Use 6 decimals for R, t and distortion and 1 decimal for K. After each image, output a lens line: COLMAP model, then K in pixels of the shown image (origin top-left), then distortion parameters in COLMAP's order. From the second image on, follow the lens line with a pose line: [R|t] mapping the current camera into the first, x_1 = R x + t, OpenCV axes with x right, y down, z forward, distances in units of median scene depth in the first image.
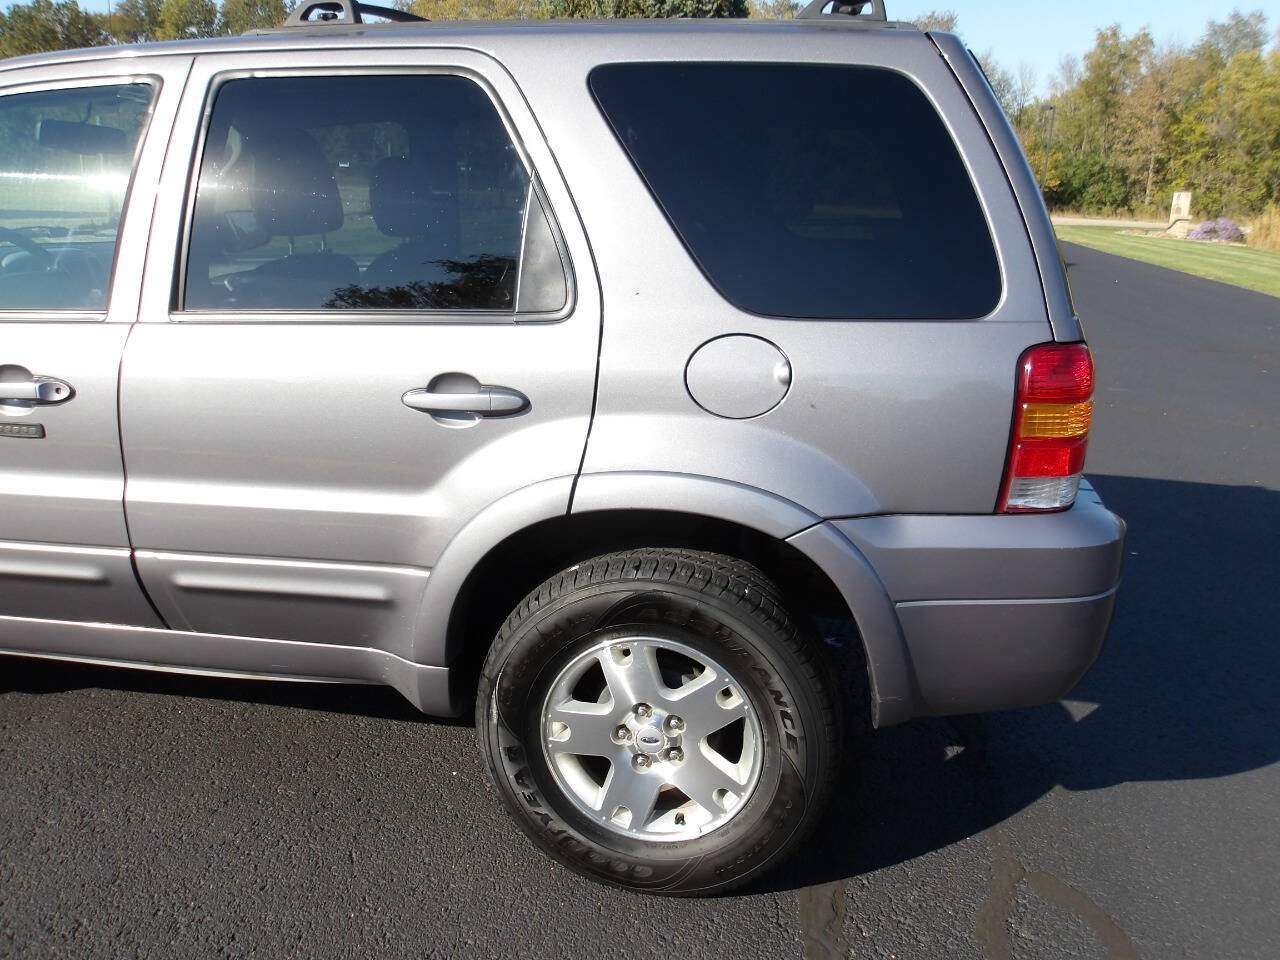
lens RADIAL K [[1063.0, 0, 637.7], [0, 1063.0, 477.3], [0, 0, 1]] dist [0.006075, -0.000969]
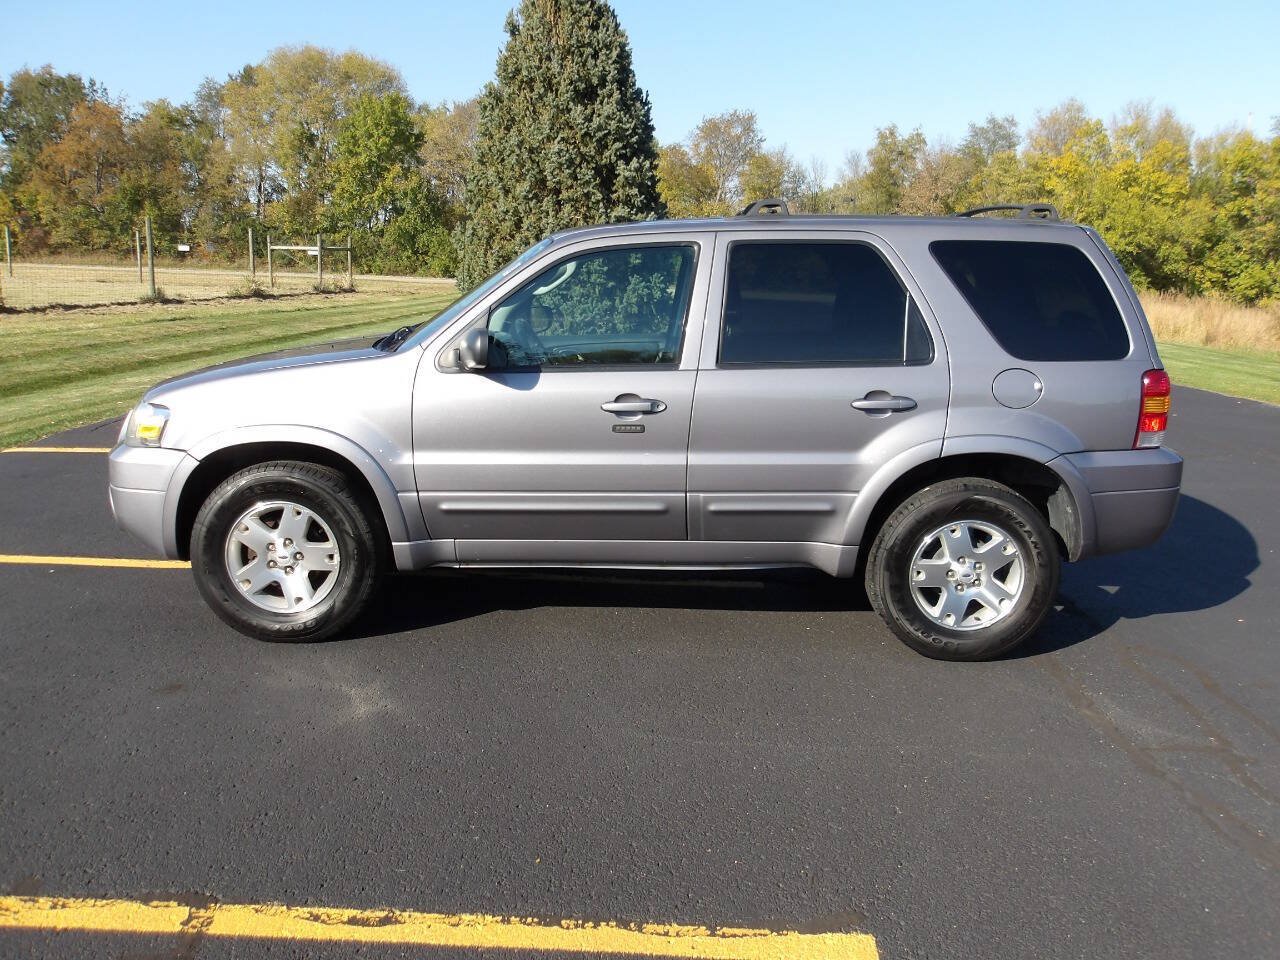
lens RADIAL K [[1058.7, 0, 634.4], [0, 1058.7, 474.8], [0, 0, 1]] dist [-0.000988, 0.007719]
pose [[0.985330, -0.034125, 0.167214, -0.895941], [0.046350, 0.996487, -0.069757, 0.166811], [-0.164246, 0.076484, 0.983450, -0.821169]]
